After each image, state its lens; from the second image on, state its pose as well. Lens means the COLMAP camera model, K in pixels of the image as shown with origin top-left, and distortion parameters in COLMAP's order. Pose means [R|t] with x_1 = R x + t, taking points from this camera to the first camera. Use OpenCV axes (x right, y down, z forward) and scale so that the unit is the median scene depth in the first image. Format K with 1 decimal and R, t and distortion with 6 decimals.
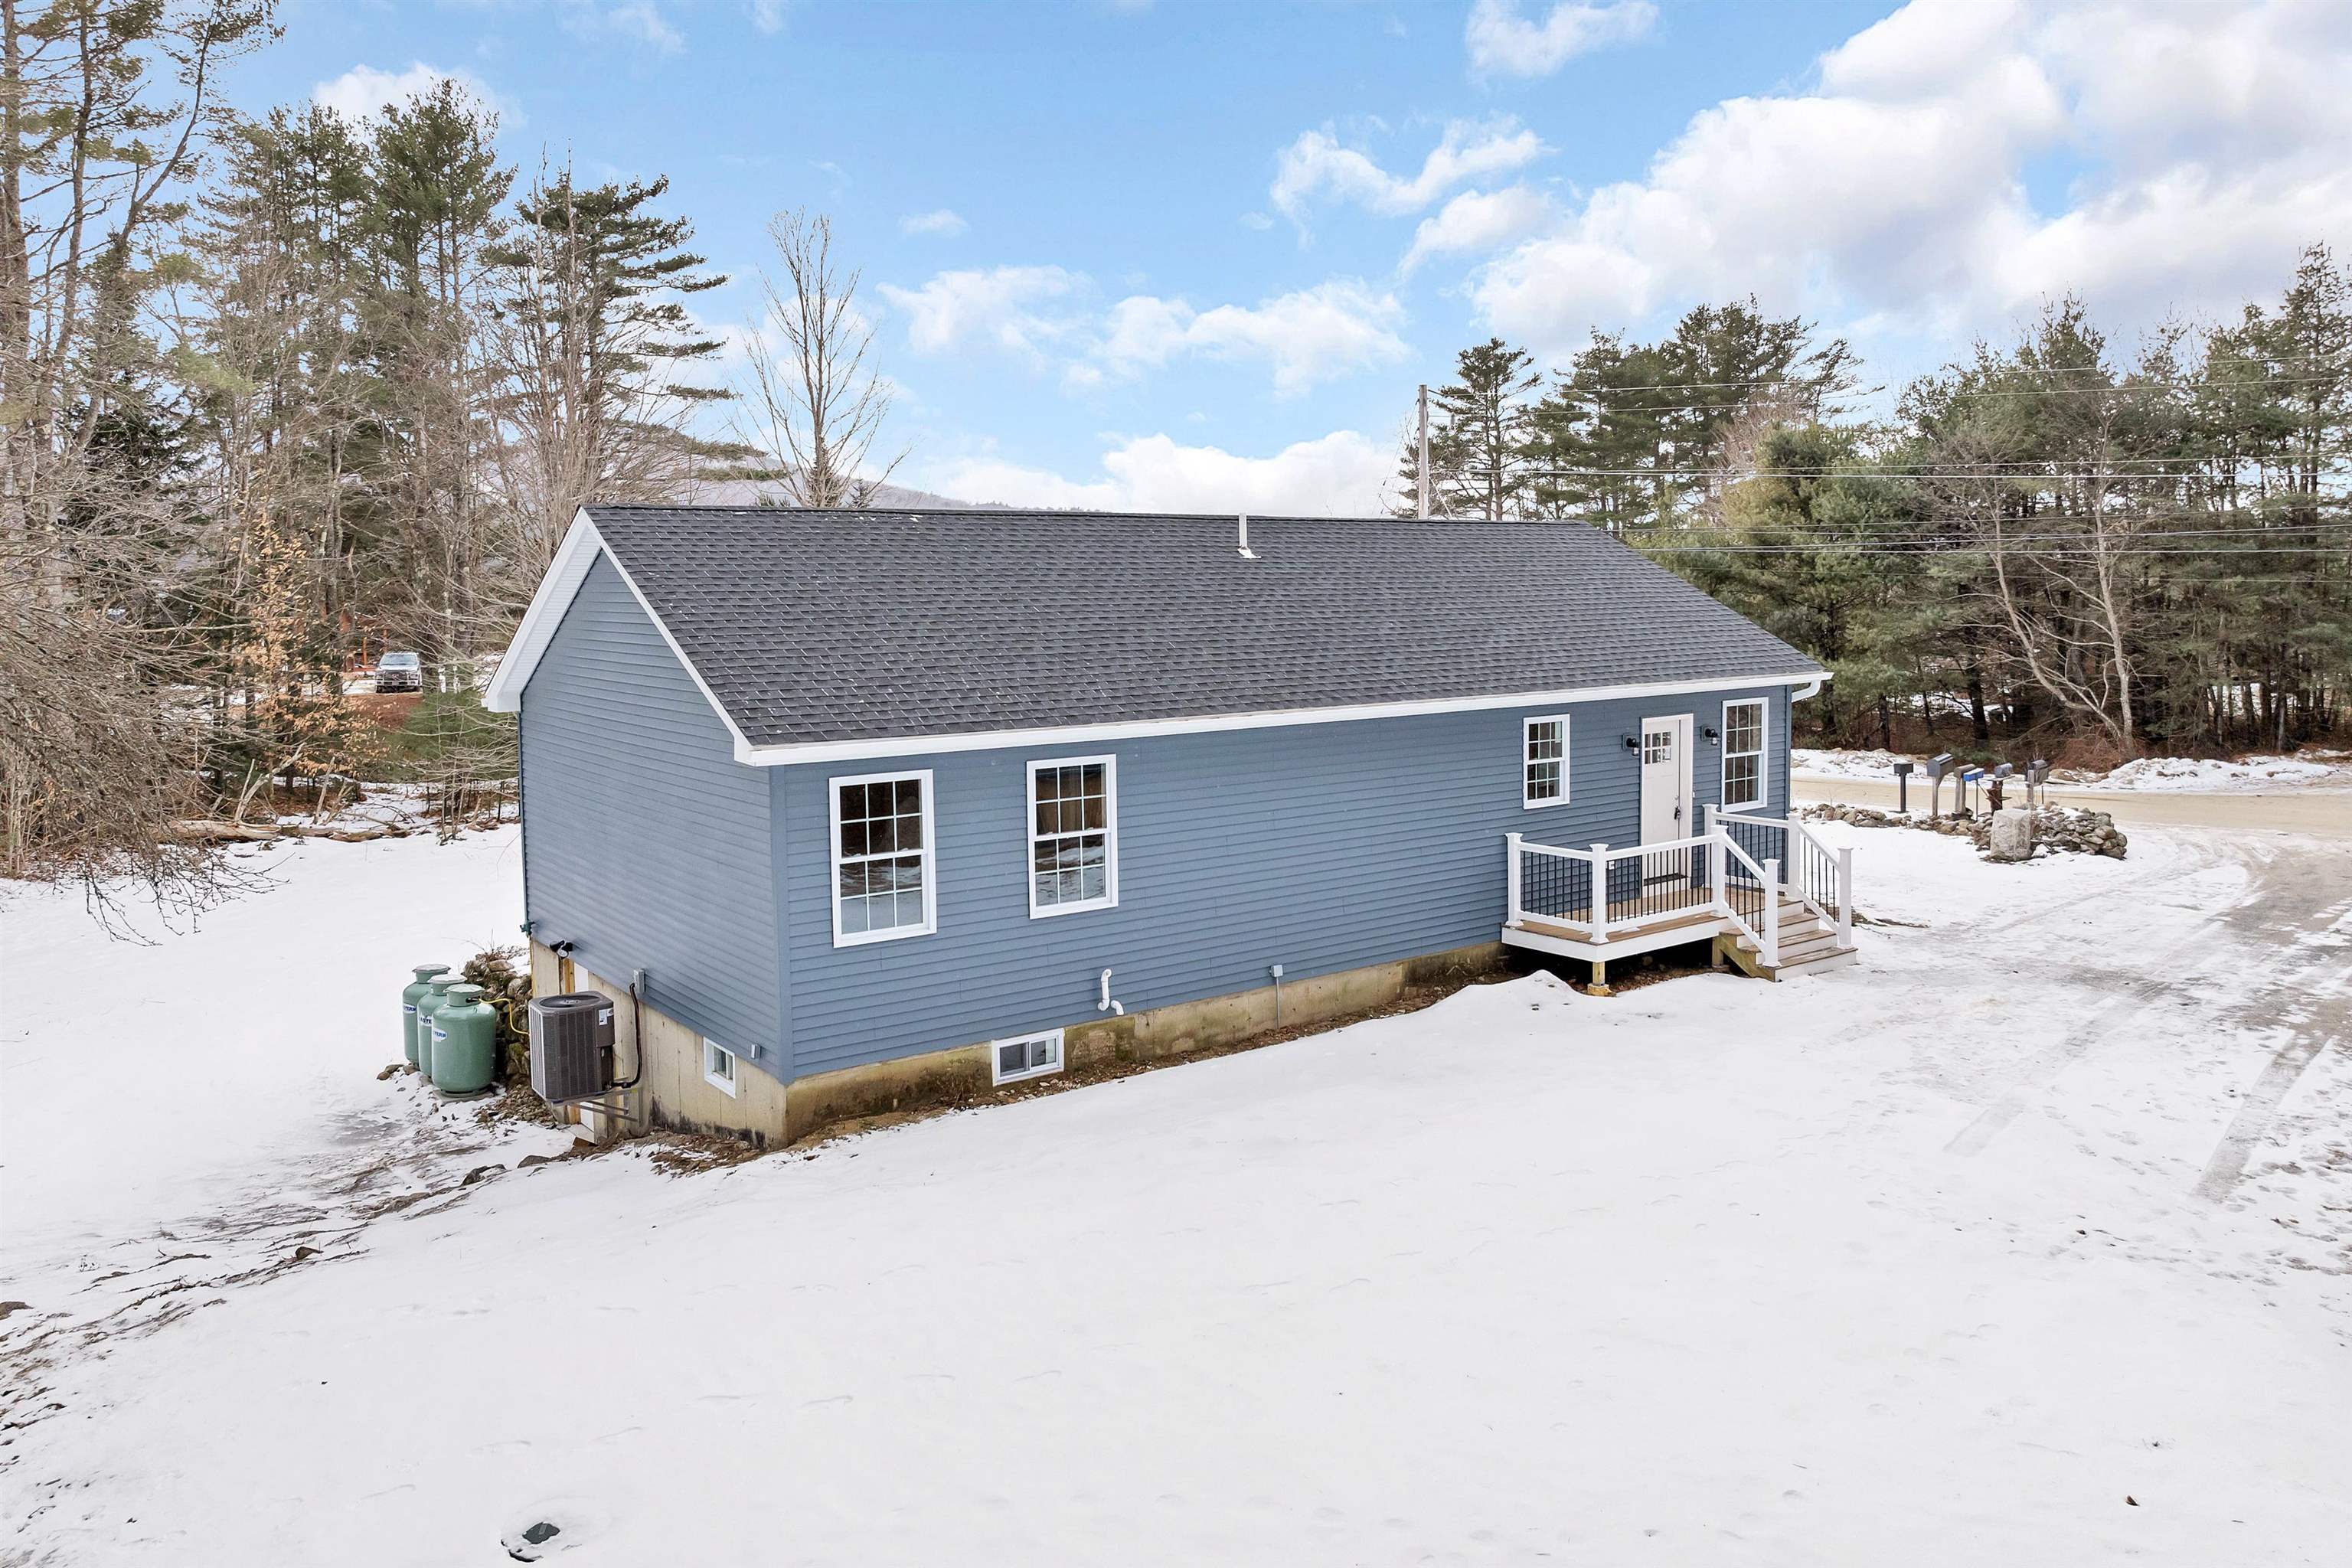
lens RADIAL K [[1686.9, 0, 1167.4], [0, 1686.9, 692.1], [0, 0, 1]] dist [-0.038216, -0.002325]
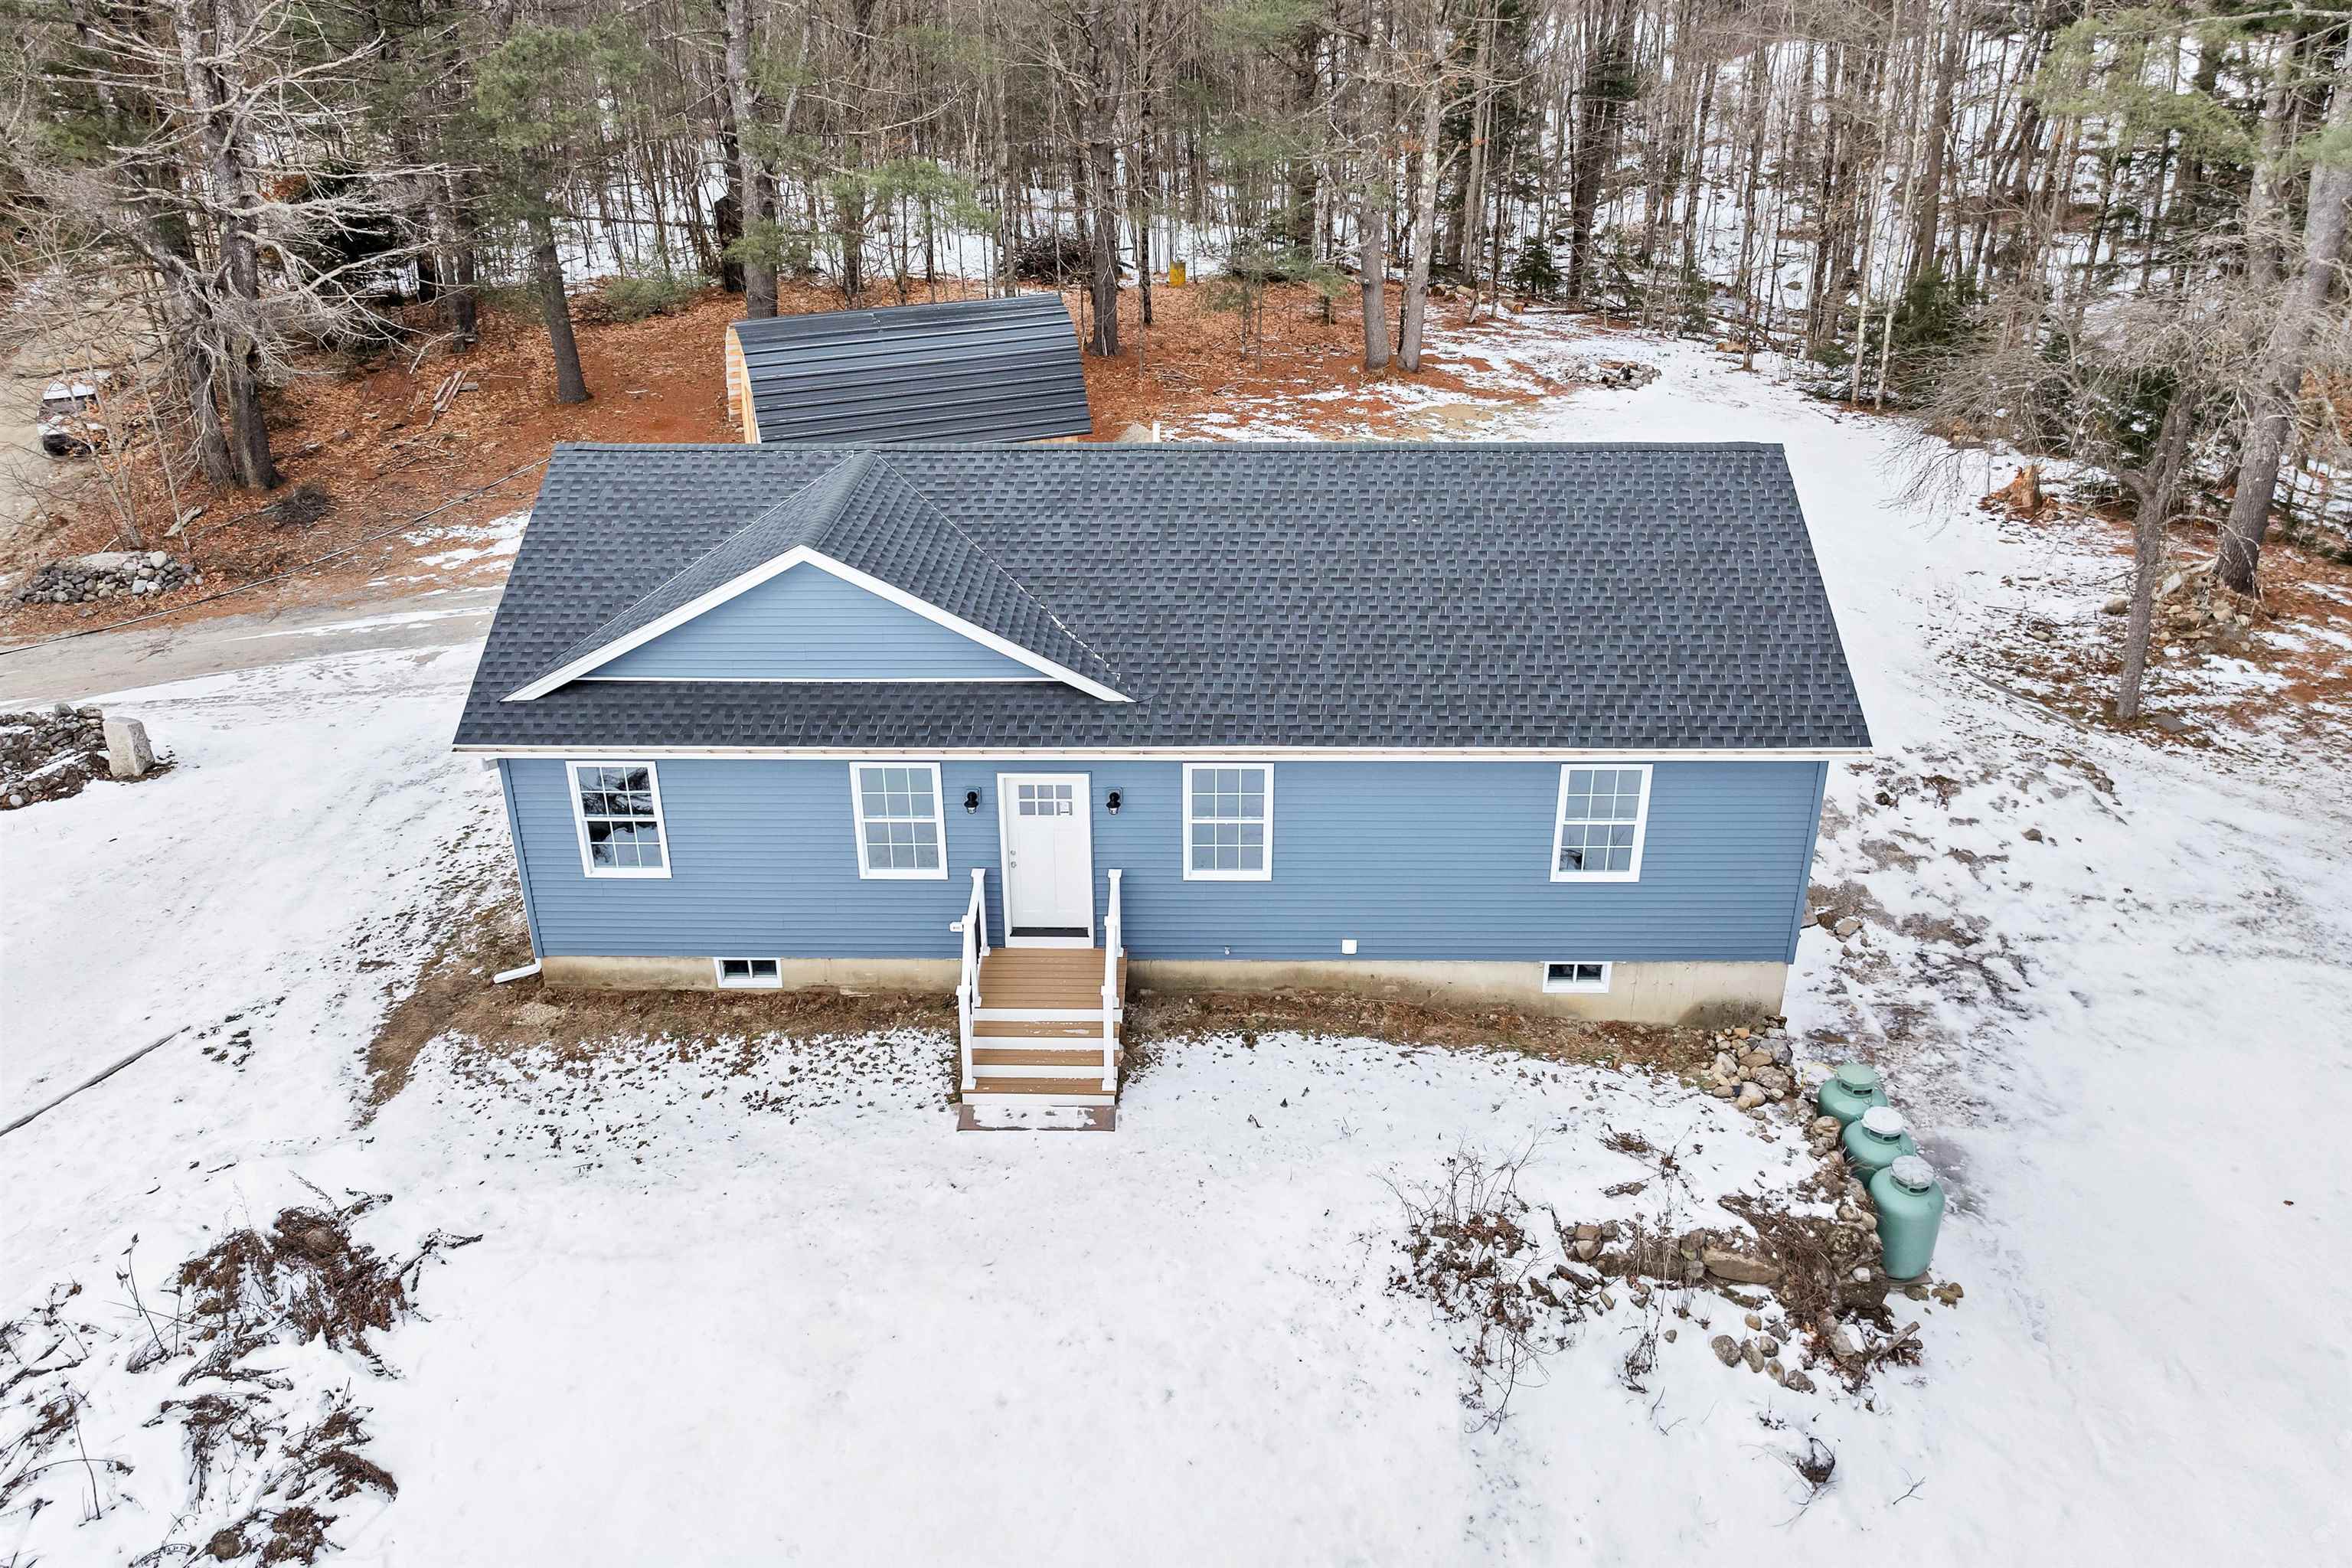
lens RADIAL K [[1695.7, 0, 1179.6], [0, 1695.7, 689.8], [0, 0, 1]] dist [-0.039690, -0.000452]
pose [[-0.798678, -0.233147, 0.554758, -0.653936], [0.052727, 0.891234, 0.450468, -0.479355], [-0.599445, 0.389030, -0.699515, 1.982700]]
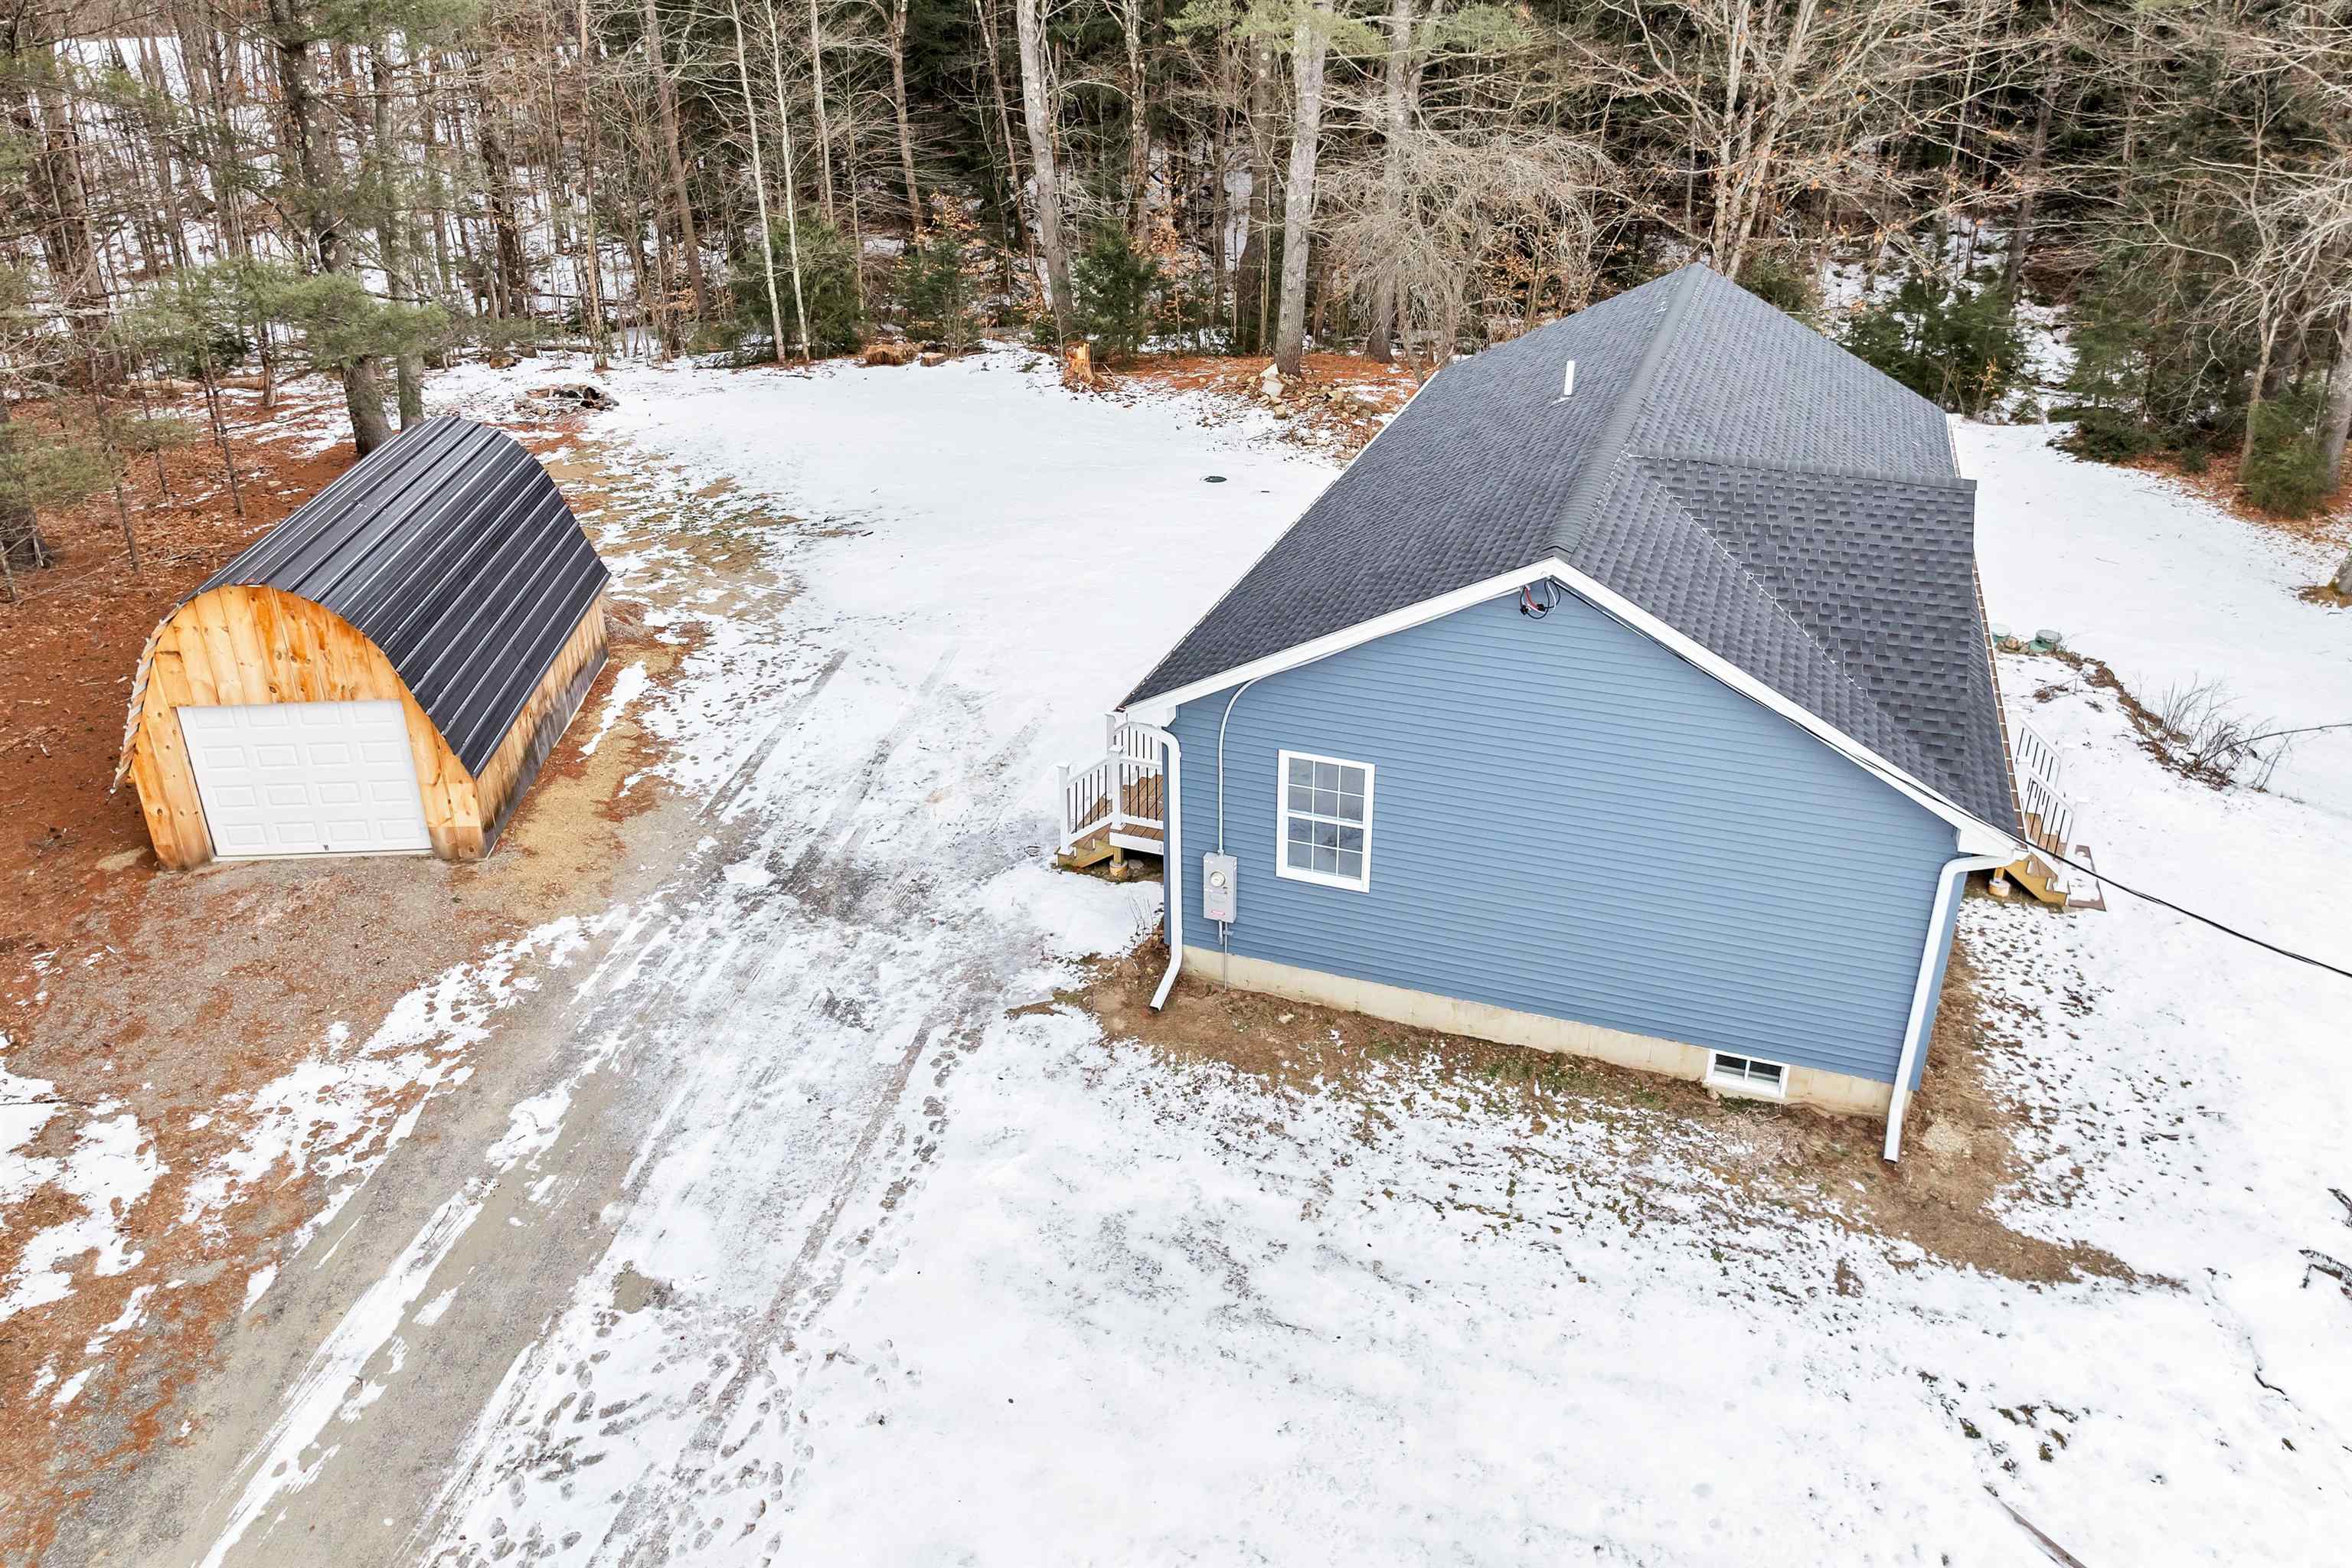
lens RADIAL K [[1686.7, 0, 1180.2], [0, 1686.7, 683.1], [0, 0, 1]] dist [-0.028258, -0.026279]
pose [[-0.834648, 0.240284, -0.495607, 0.897796], [-0.021446, 0.884961, 0.465171, -0.454428], [0.550366, 0.398883, -0.733478, 1.891065]]
